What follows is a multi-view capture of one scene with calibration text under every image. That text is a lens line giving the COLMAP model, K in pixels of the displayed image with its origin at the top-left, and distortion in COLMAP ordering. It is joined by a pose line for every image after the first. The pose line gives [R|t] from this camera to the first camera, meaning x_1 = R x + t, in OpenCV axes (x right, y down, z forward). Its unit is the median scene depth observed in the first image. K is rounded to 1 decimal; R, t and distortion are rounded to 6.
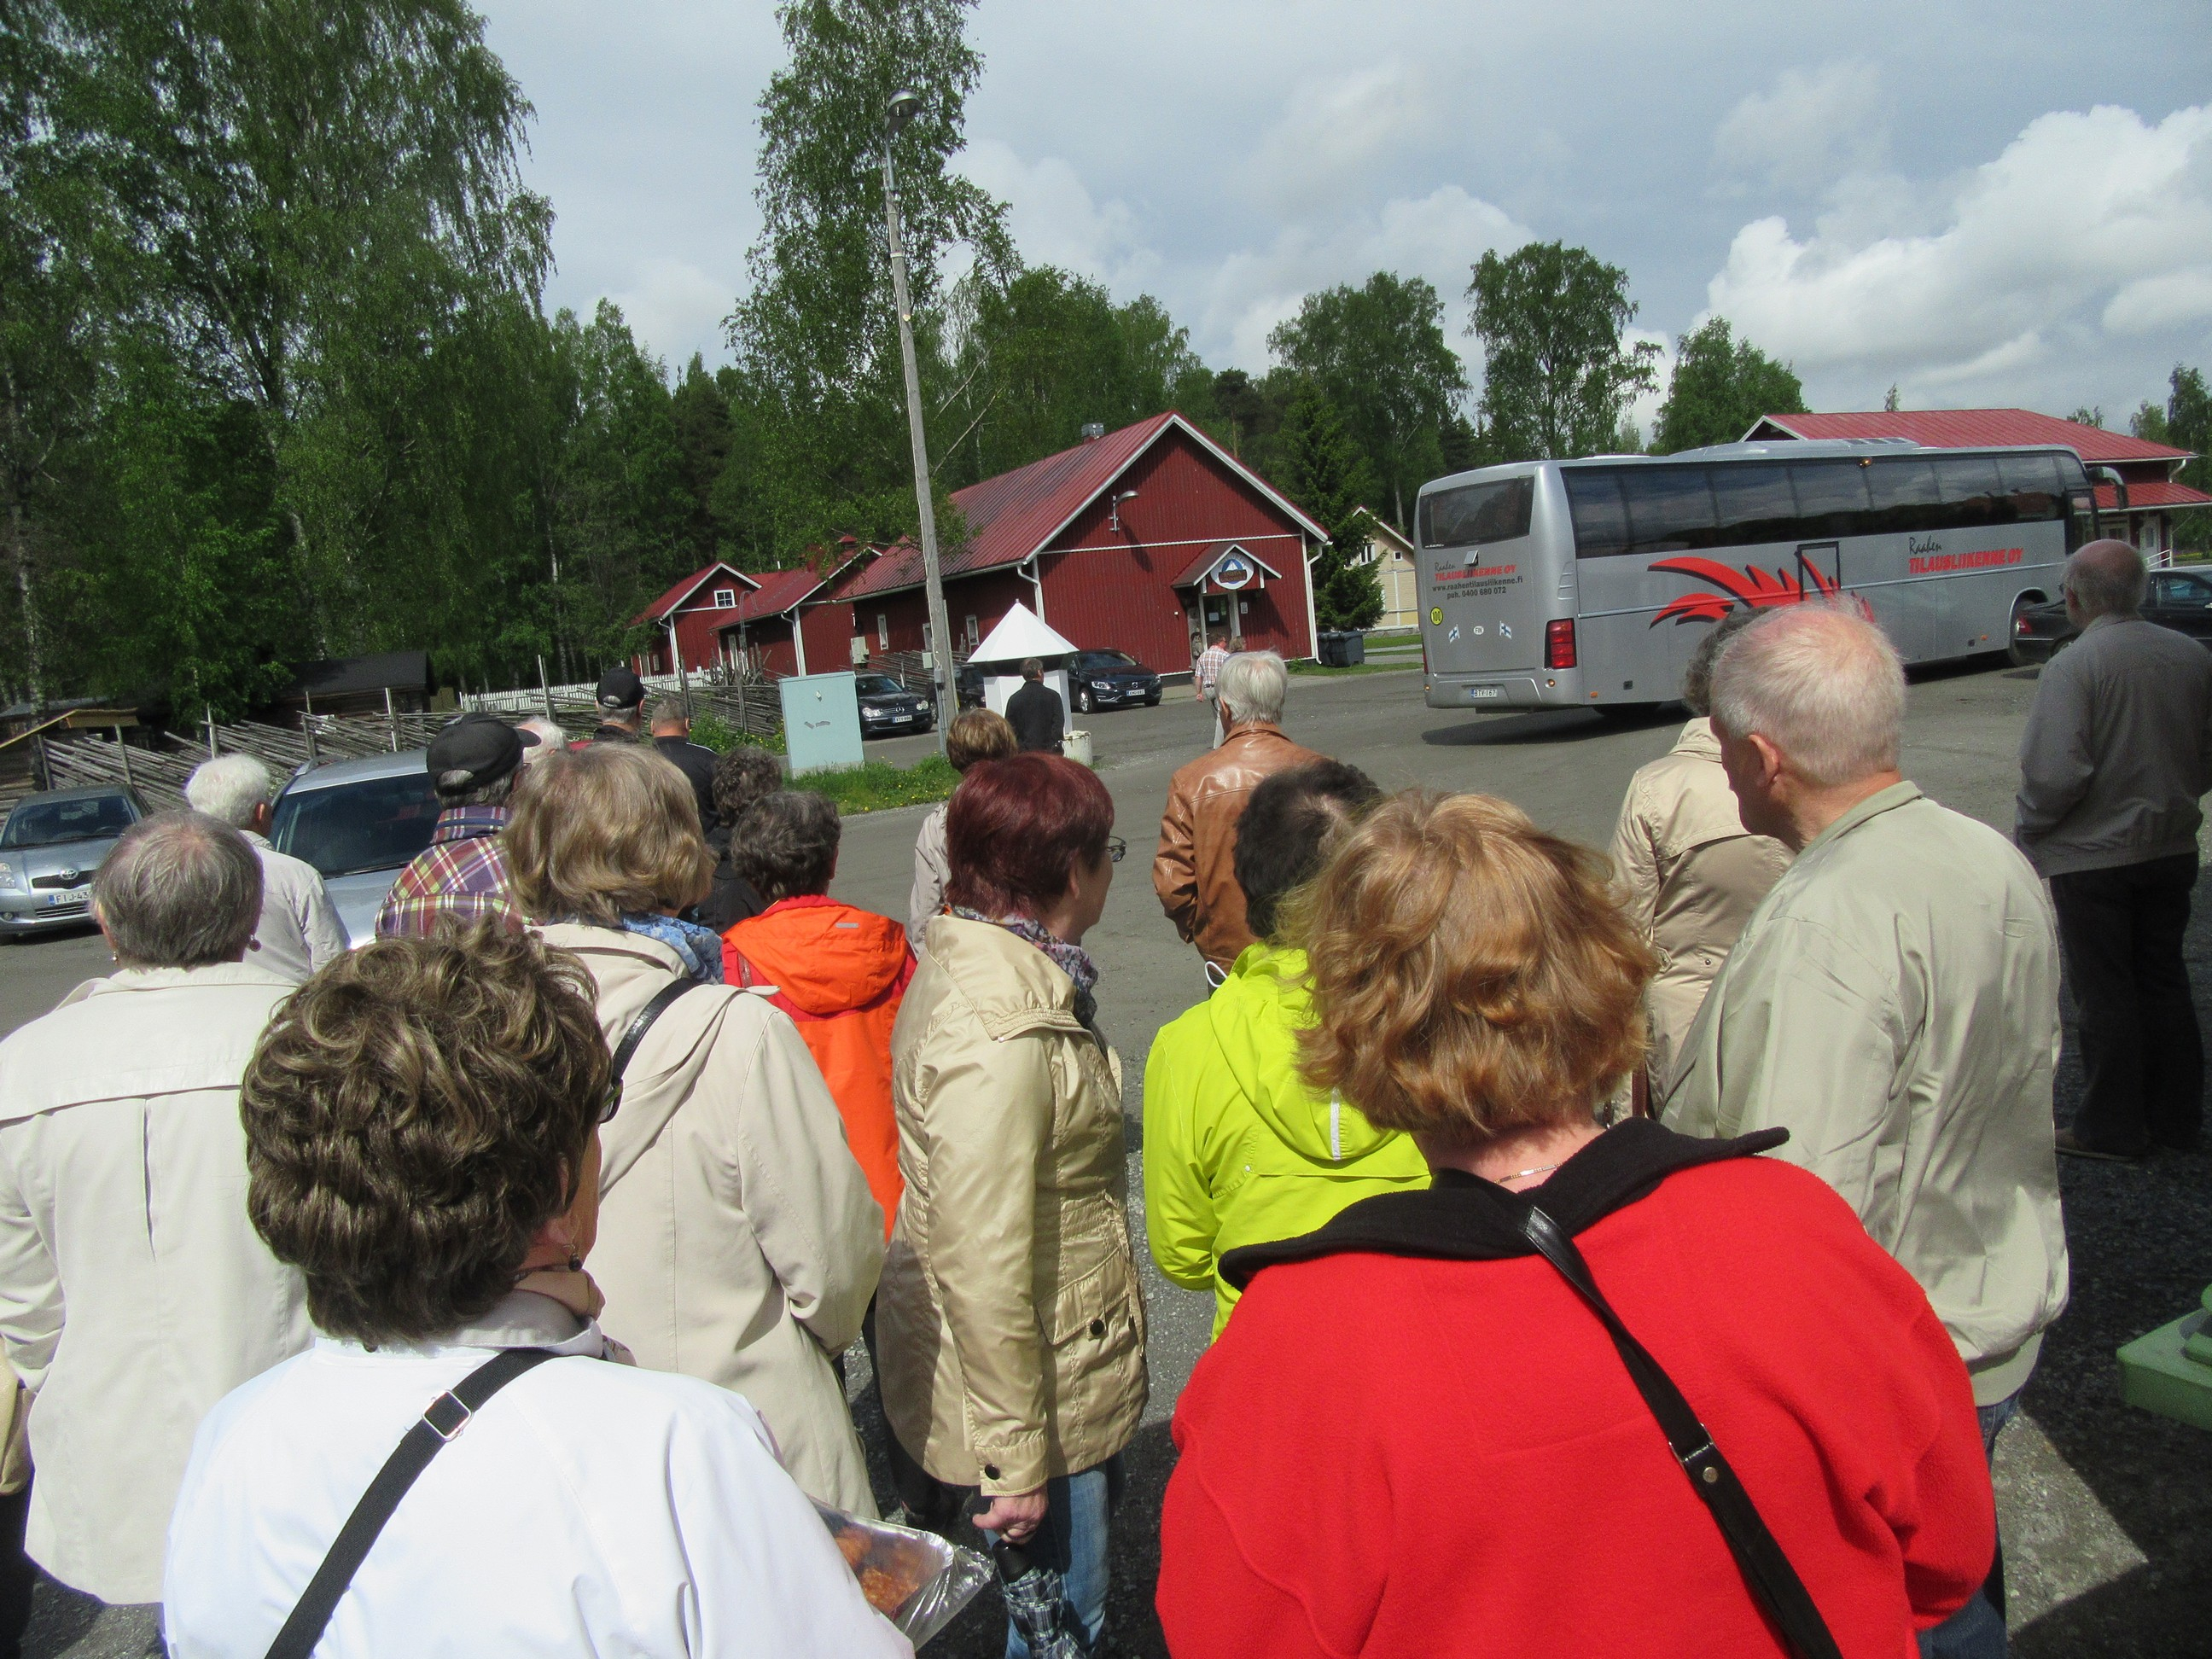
lens RADIAL K [[1675.7, 0, 1106.0], [0, 1675.7, 829.5], [0, 0, 1]] dist [-0.002455, -0.000760]
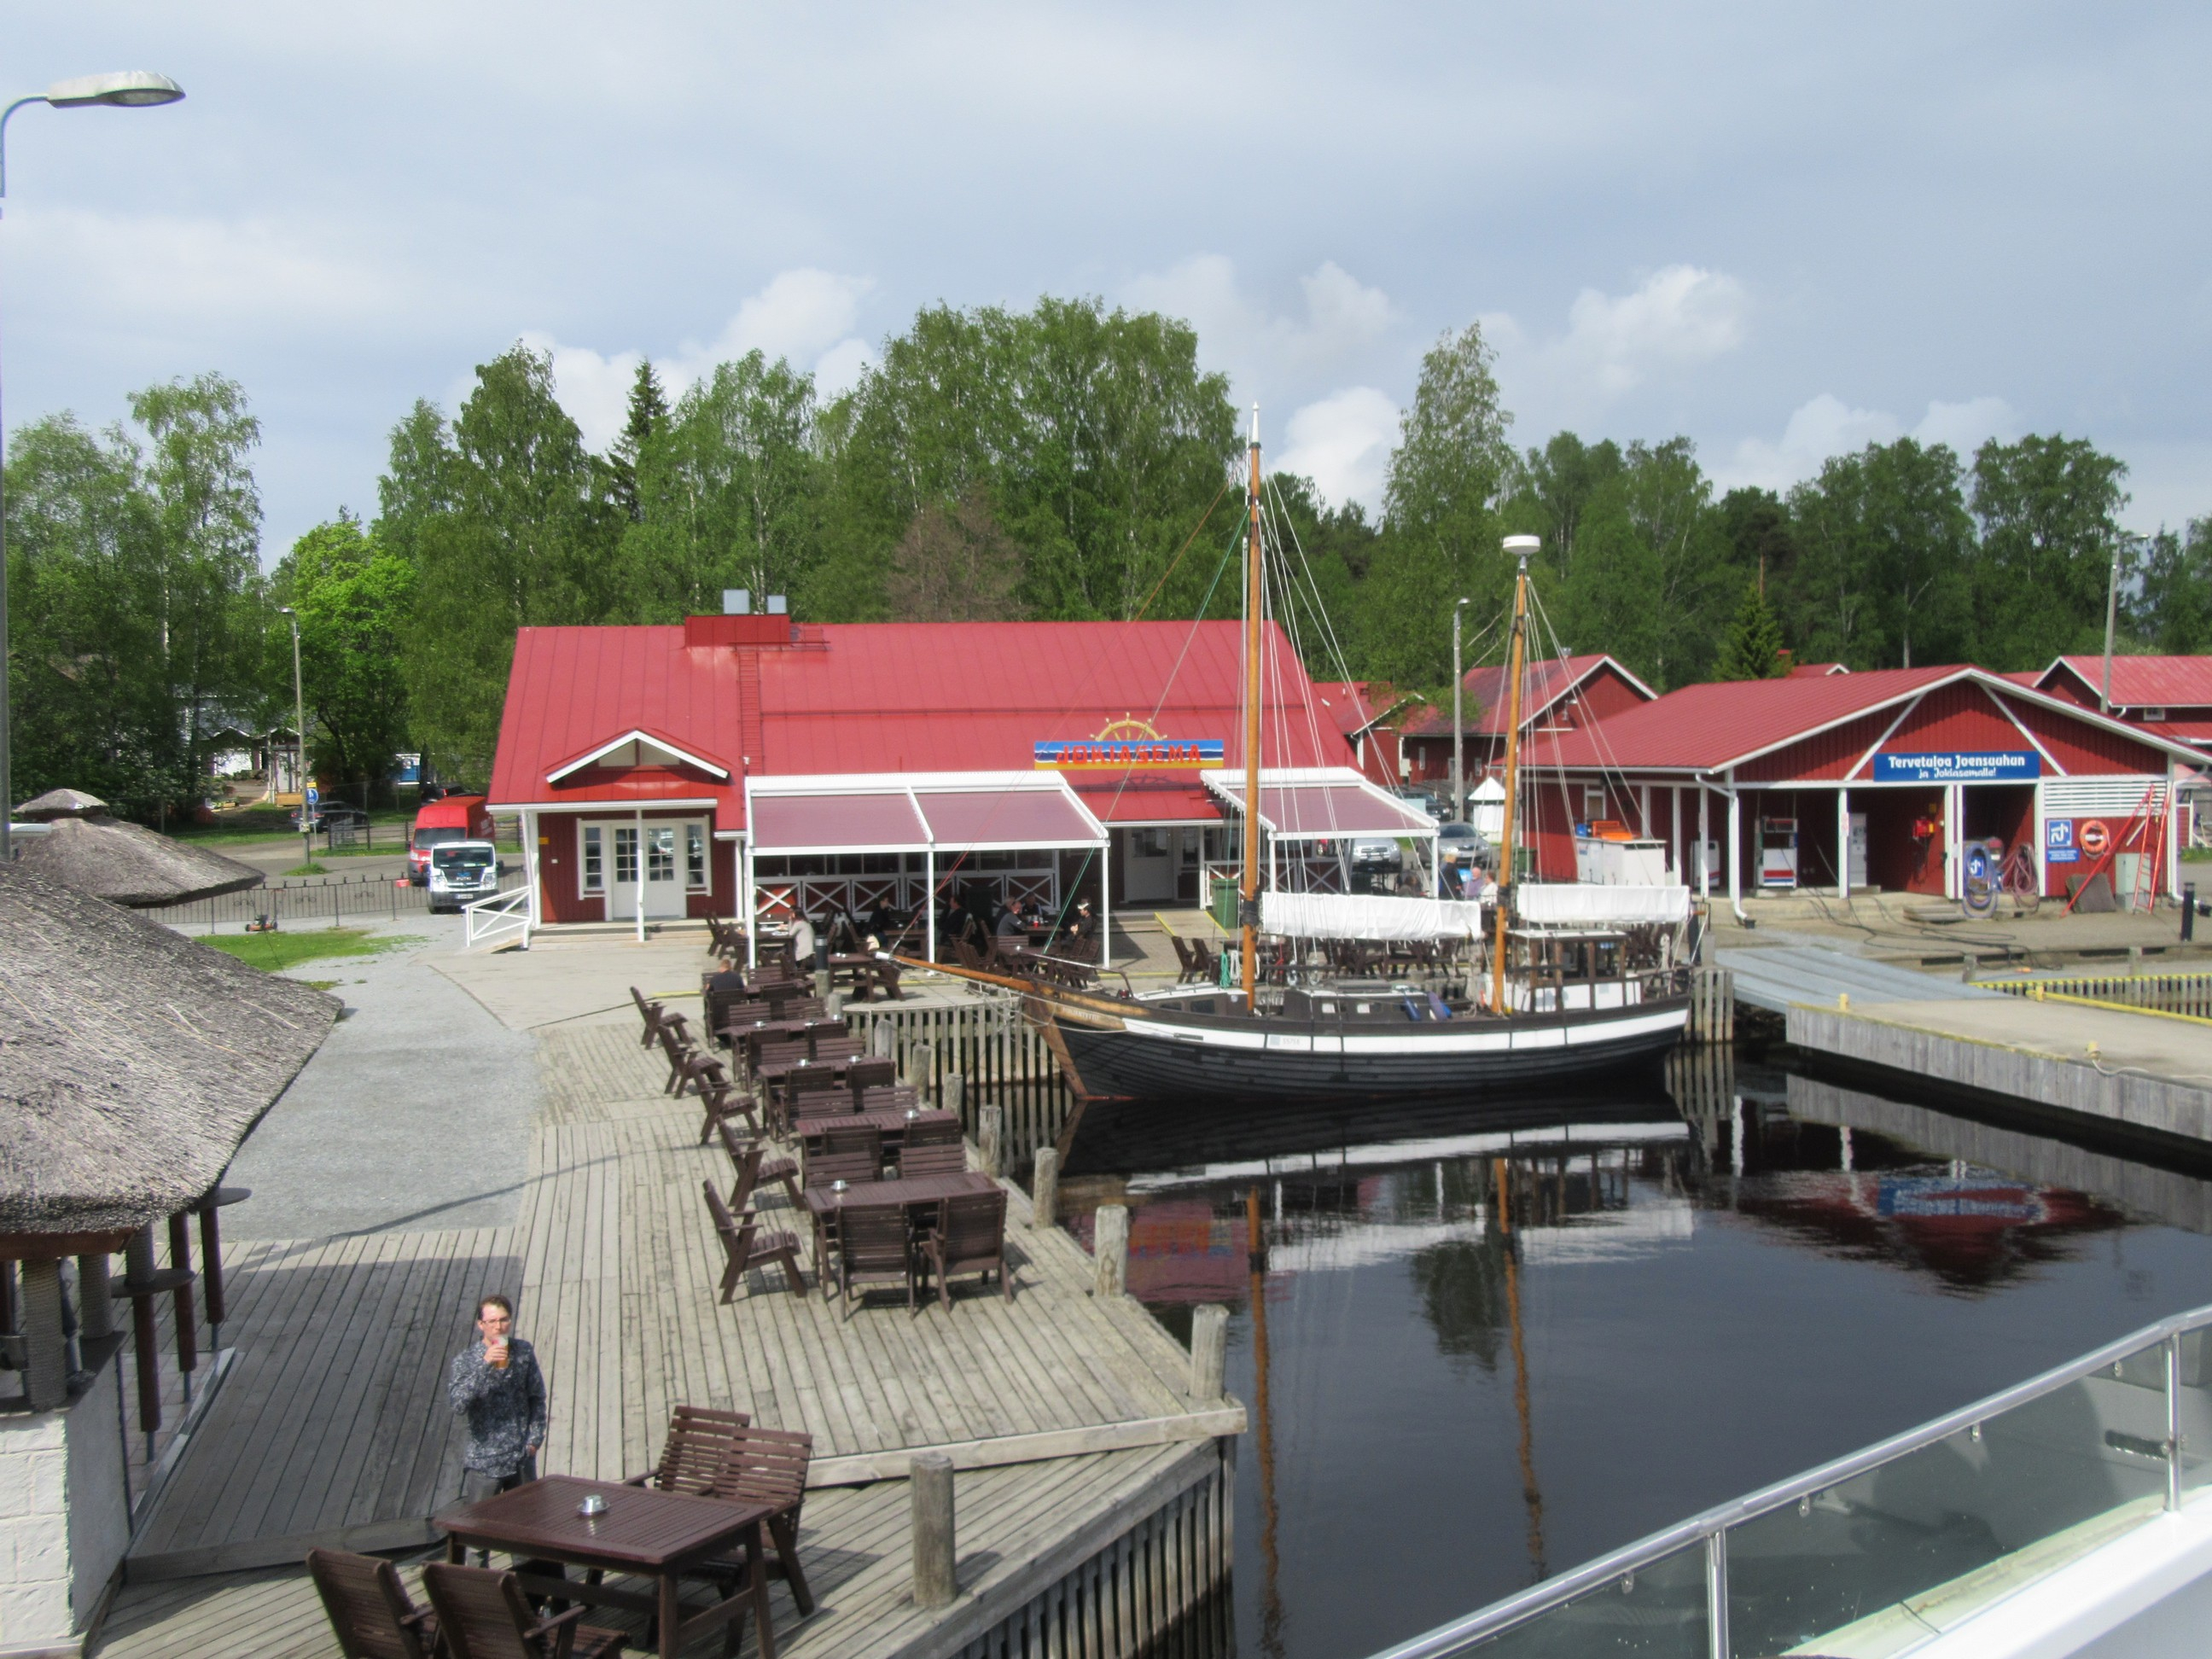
lens RADIAL K [[2124.4, 0, 1106.0], [0, 2124.4, 829.5], [0, 0, 1]] dist [0.004734, 0.005799]
pose [[0.963151, 0.092026, -0.252729, 0.044340], [-0.105661, 0.993561, -0.040890, 0.029380], [0.247339, 0.066087, 0.966673, -0.484455]]
